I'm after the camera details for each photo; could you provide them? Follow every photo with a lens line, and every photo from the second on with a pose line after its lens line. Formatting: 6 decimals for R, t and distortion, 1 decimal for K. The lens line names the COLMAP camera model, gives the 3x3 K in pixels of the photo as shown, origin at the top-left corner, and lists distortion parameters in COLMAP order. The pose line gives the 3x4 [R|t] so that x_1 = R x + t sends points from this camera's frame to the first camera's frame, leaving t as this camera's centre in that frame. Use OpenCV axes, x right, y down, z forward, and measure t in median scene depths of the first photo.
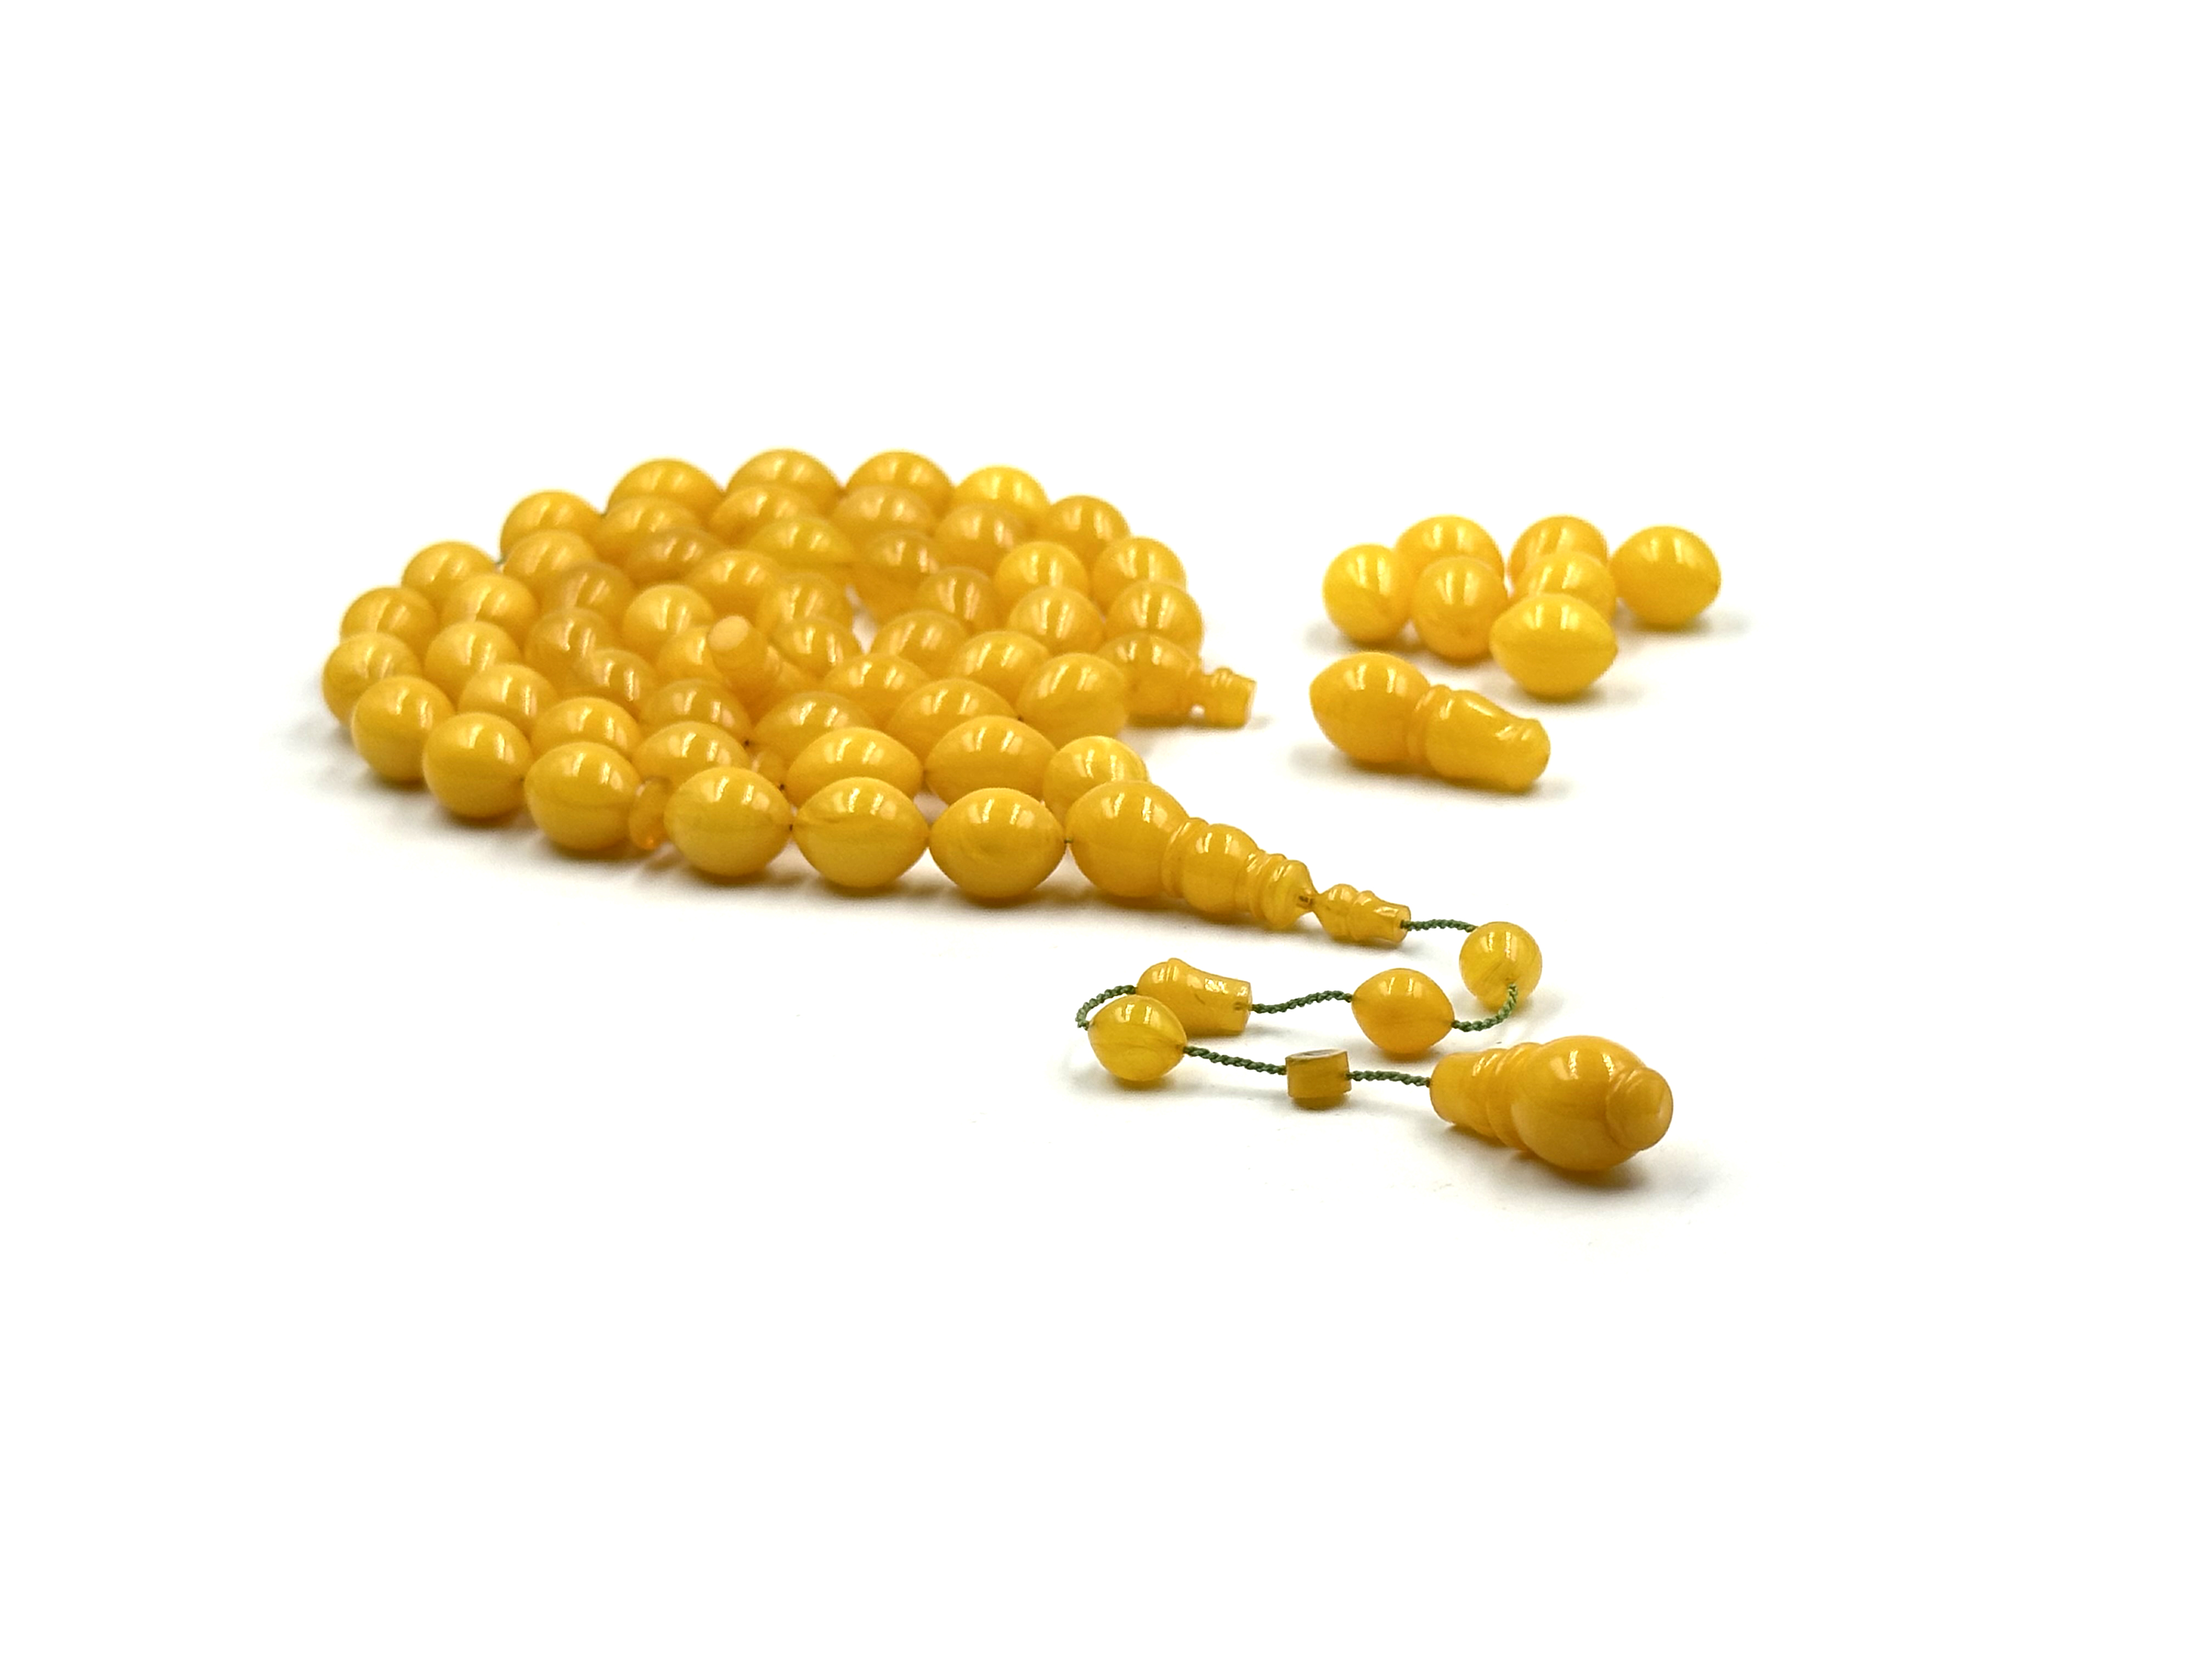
lens RADIAL K [[4397.5, 0, 1106.0], [0, 4397.5, 829.5], [0, 0, 1]] dist [-0.004261, 0.016021]
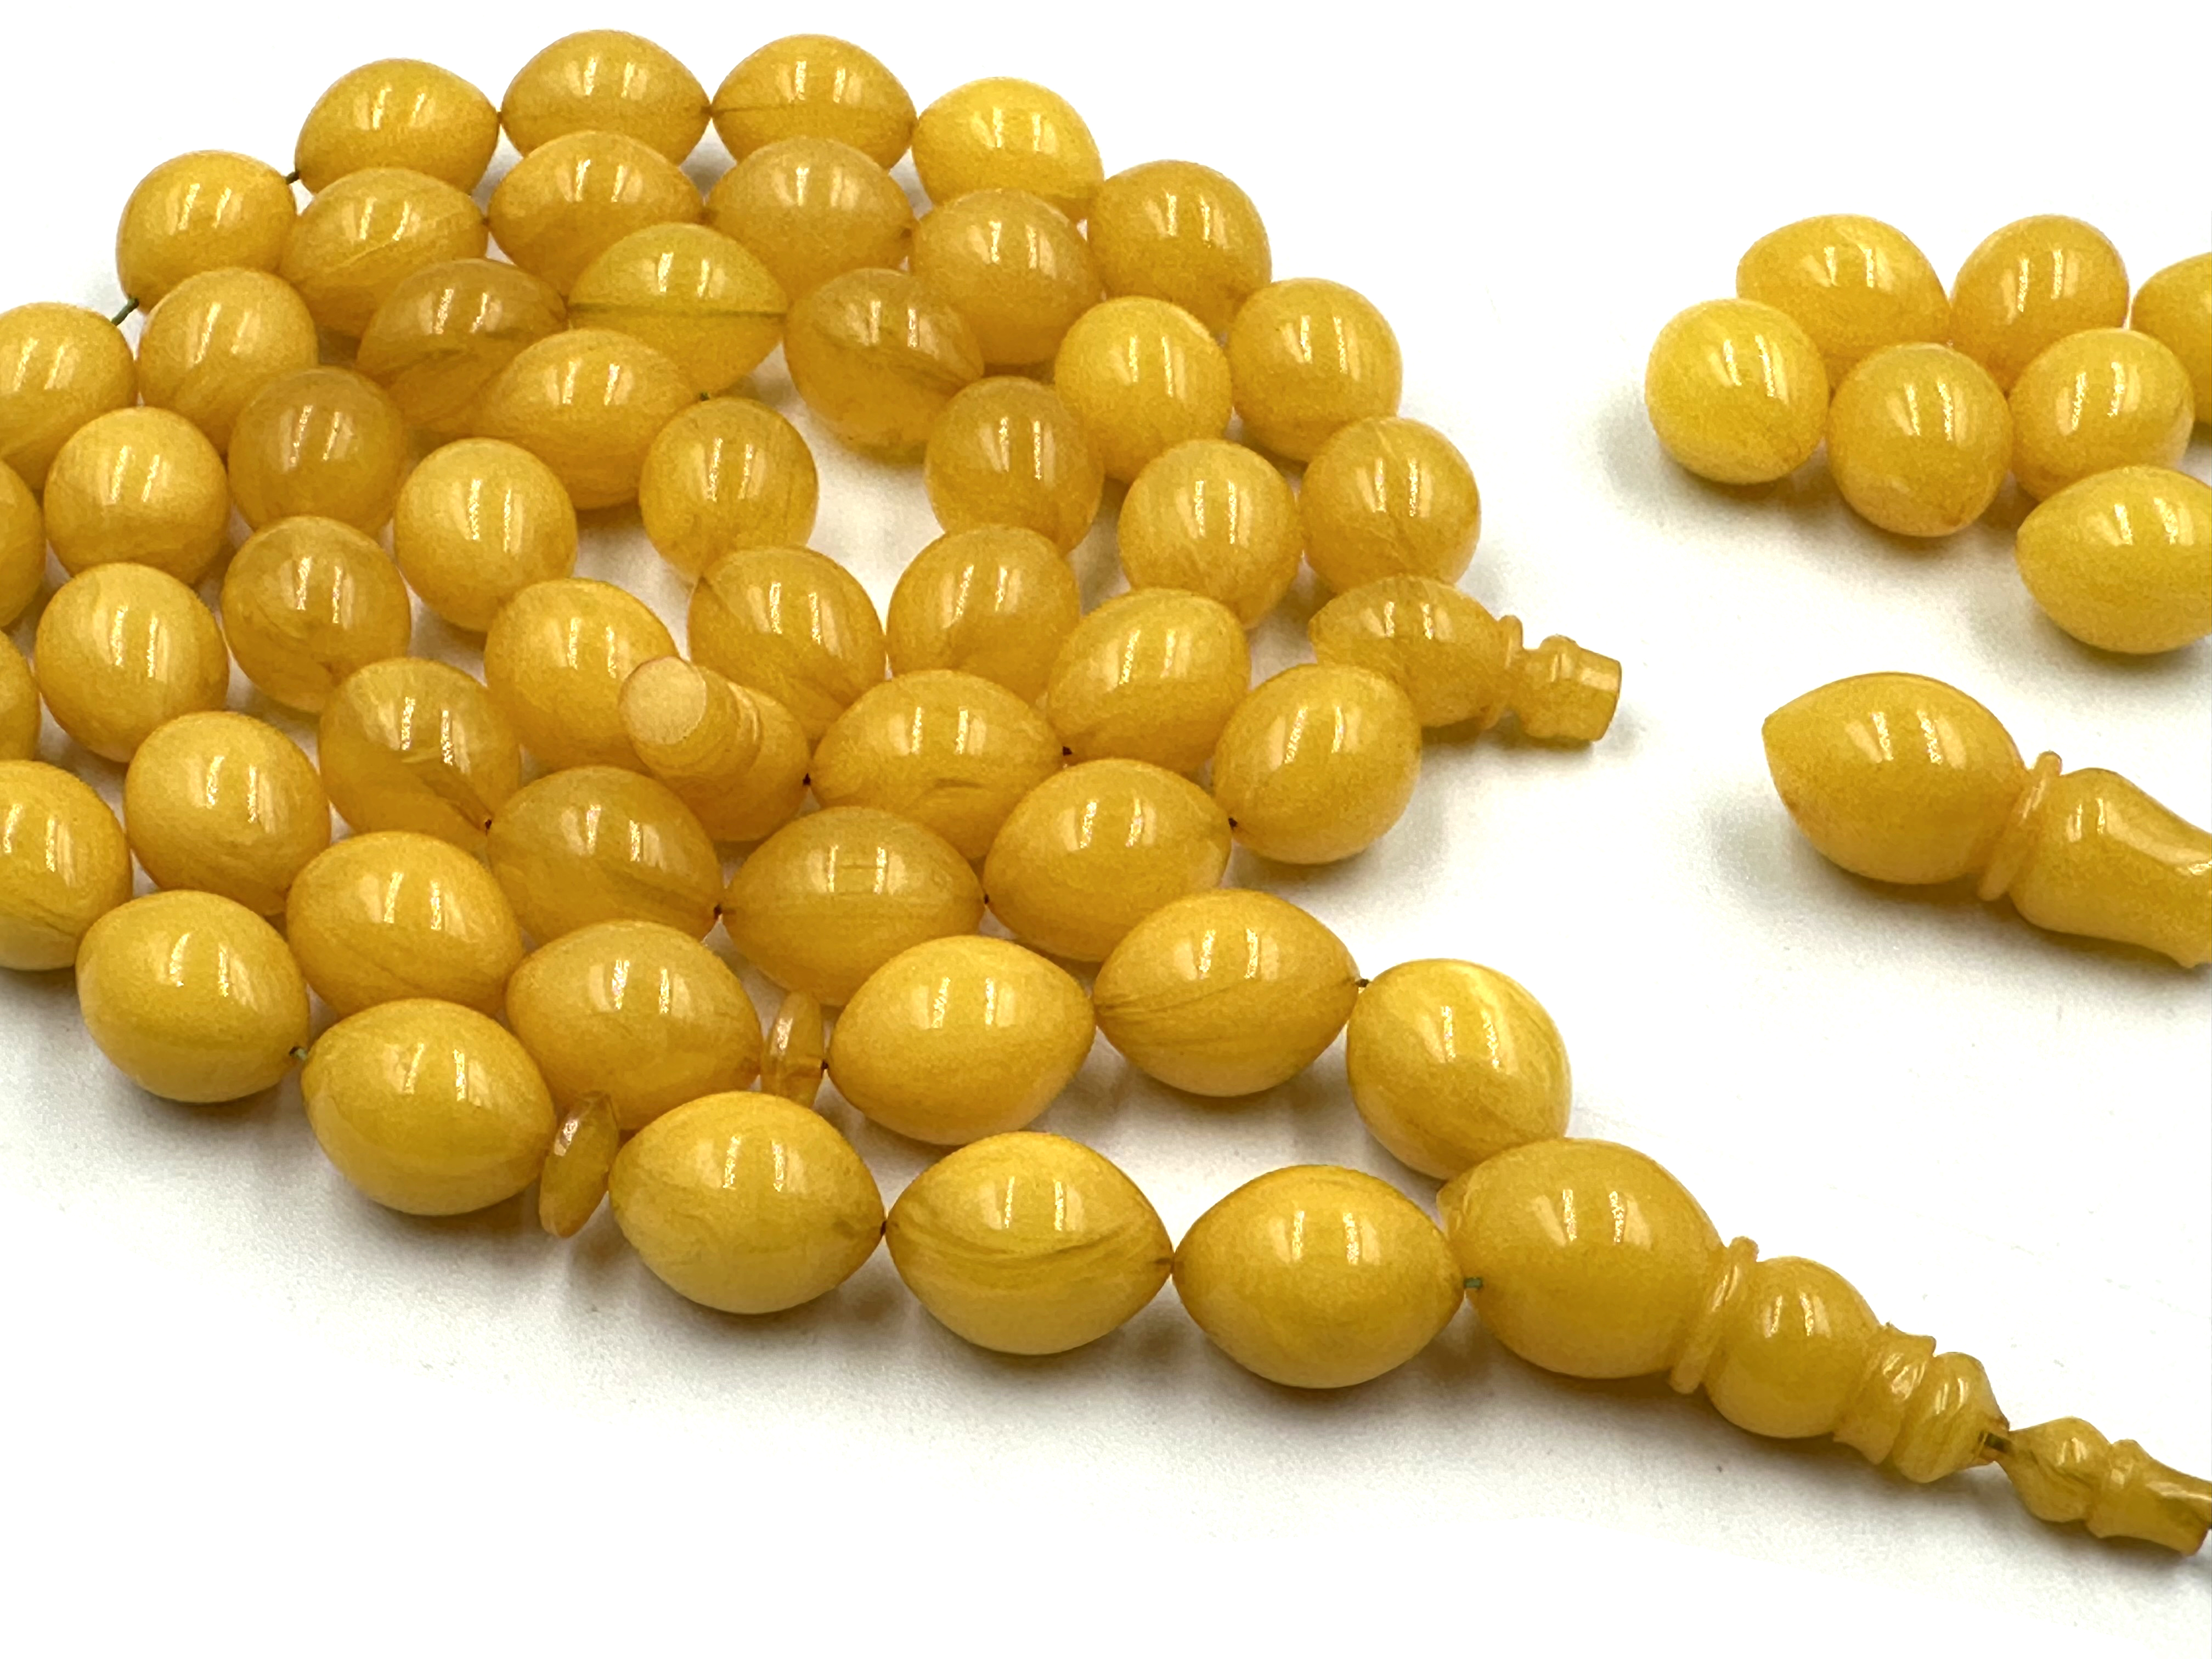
lens RADIAL K [[3030.9, 0, 1106.0], [0, 3030.9, 829.5], [0, 0, 1]] dist [0.018237, -0.009702]
pose [[0.983491, -0.106204, 0.146513, -0.083955], [0.035630, 0.907459, 0.418627, -0.169923], [-0.177415, -0.406496, 0.896262, 0.641039]]
